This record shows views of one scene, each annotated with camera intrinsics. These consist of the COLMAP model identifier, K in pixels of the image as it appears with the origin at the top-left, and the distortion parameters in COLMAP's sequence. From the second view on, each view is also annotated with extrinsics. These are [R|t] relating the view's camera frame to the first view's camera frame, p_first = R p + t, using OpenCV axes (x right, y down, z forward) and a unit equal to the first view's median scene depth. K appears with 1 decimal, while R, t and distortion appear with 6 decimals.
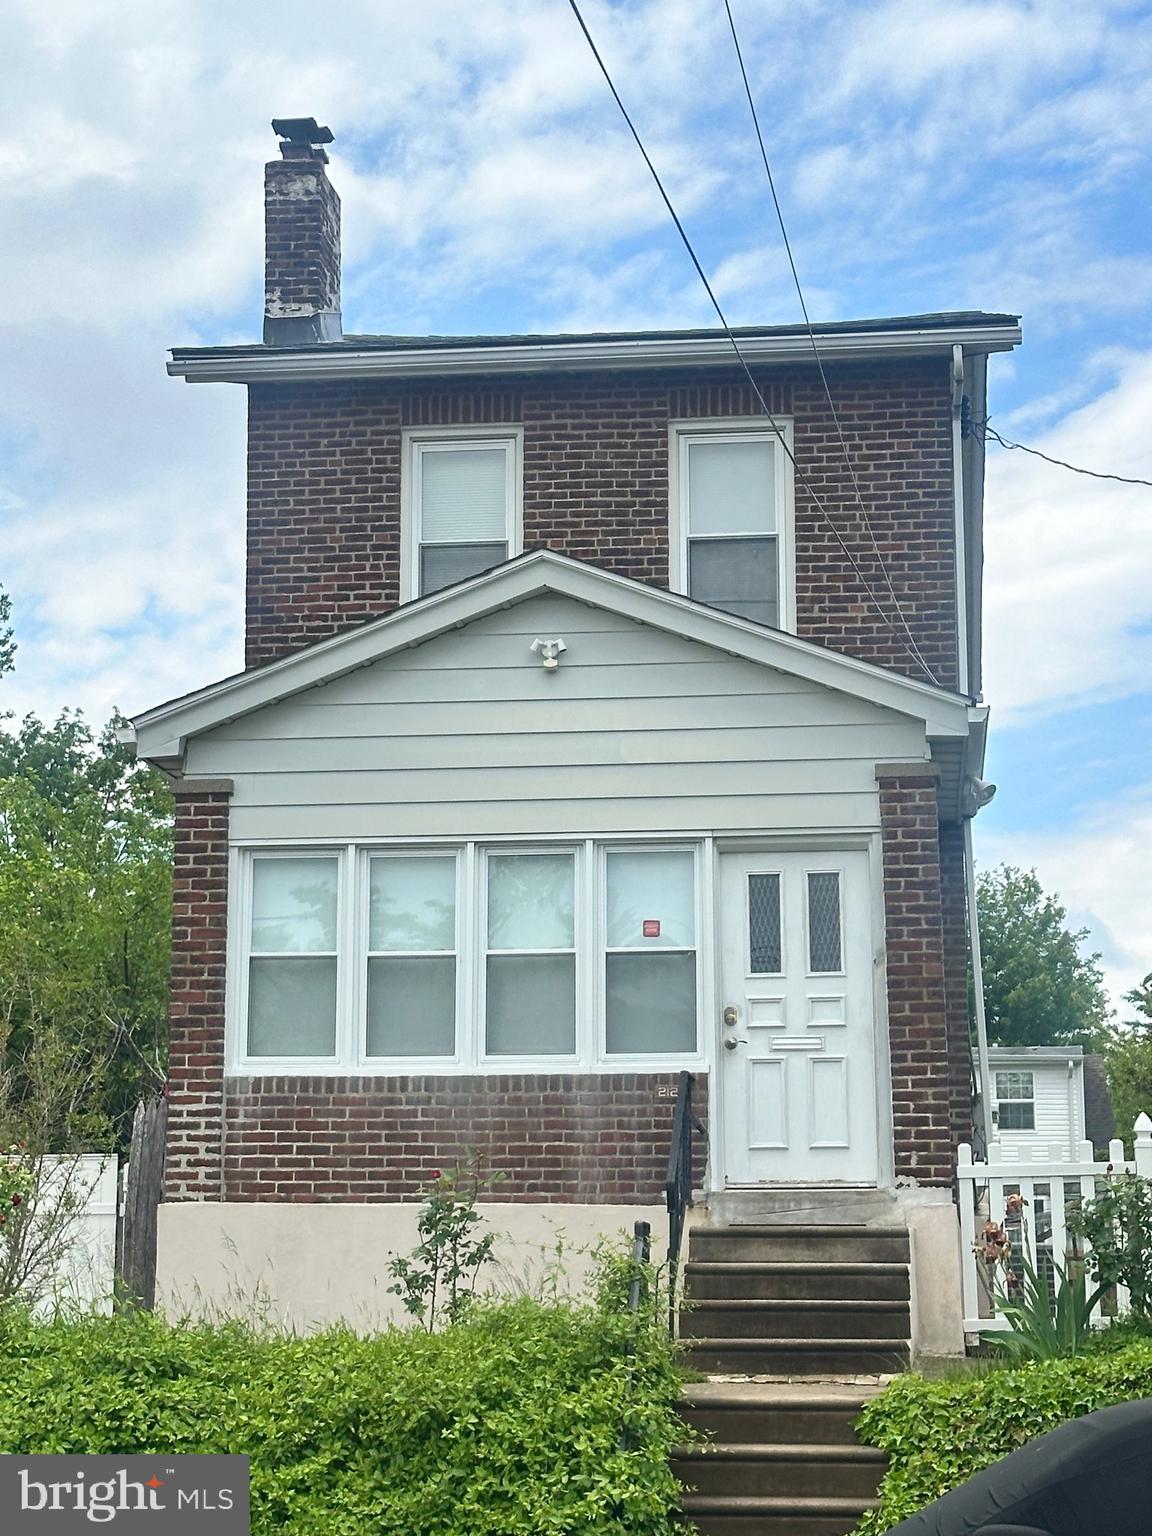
lens RADIAL K [[3066.5, 0, 575.3], [0, 3066.5, 767.1], [0, 0, 1]] dist [0.003478, 0.000000]
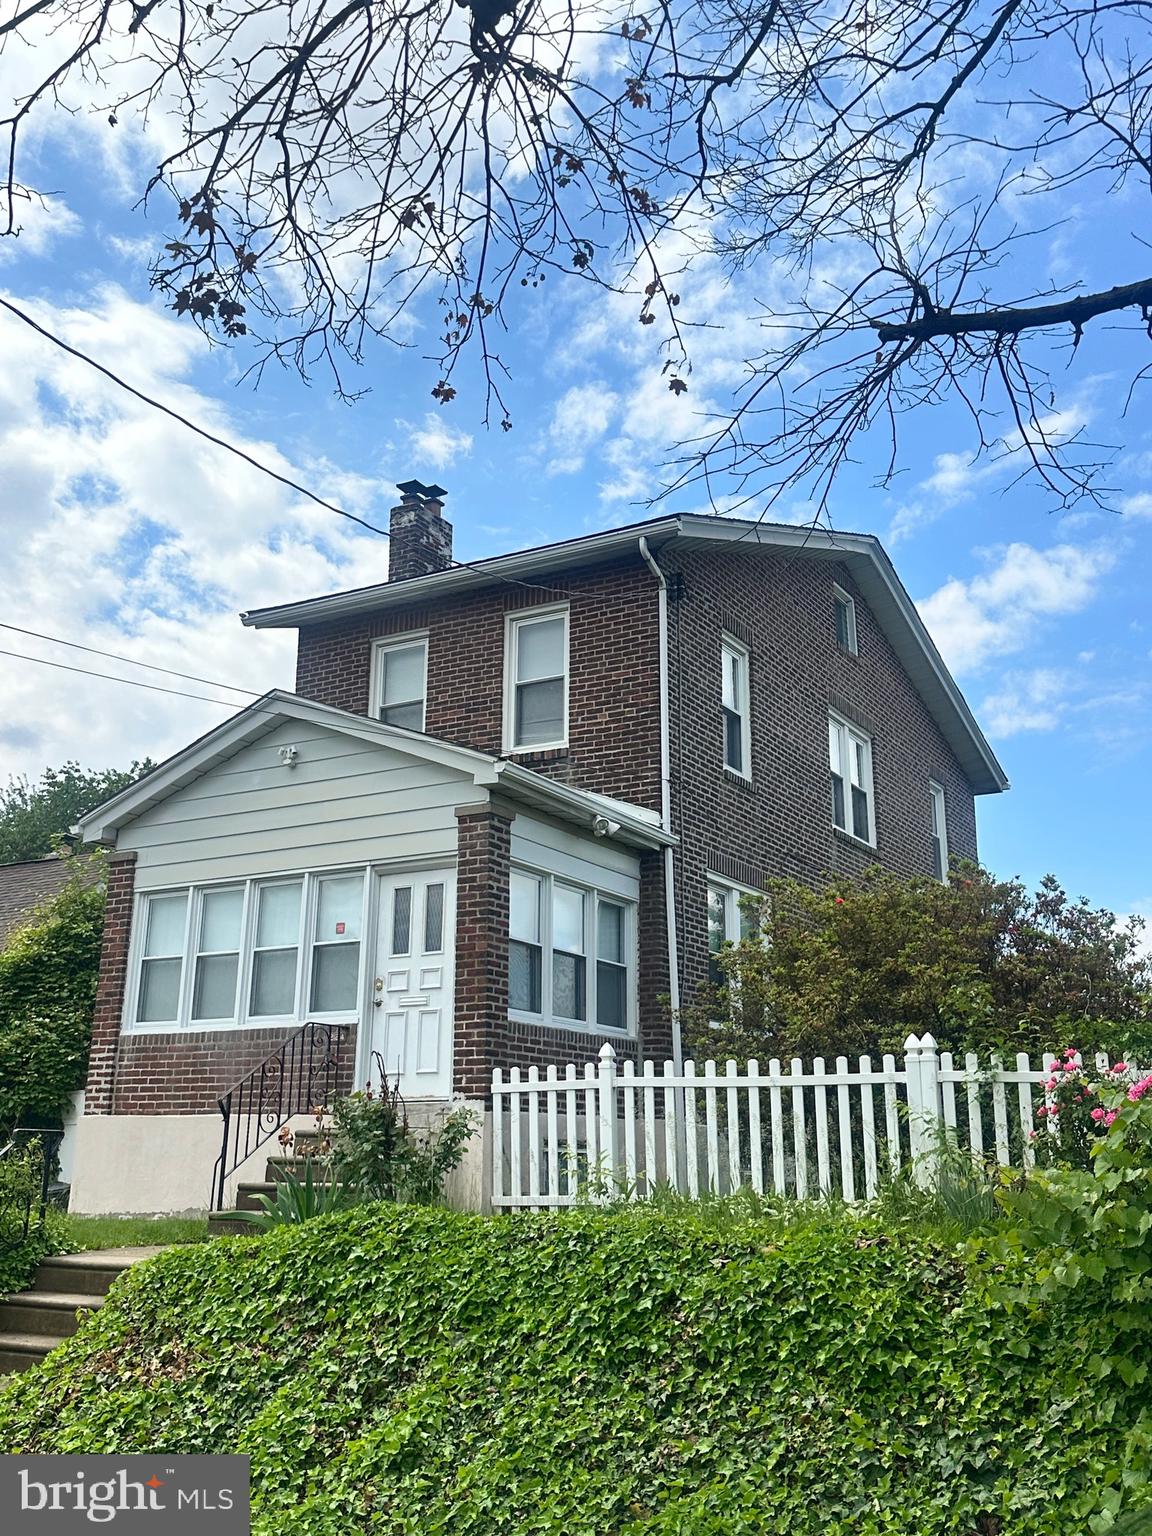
lens RADIAL K [[1535.1, 0, 577.6], [0, 1535.1, 732.4], [0, 0, 1]] dist [0.012745, 0.000000]
pose [[0.921252, -0.101923, -0.375375, 0.428142], [0.062668, 0.991344, -0.115372, 0.051457], [0.383885, 0.082763, 0.919665, 0.337149]]
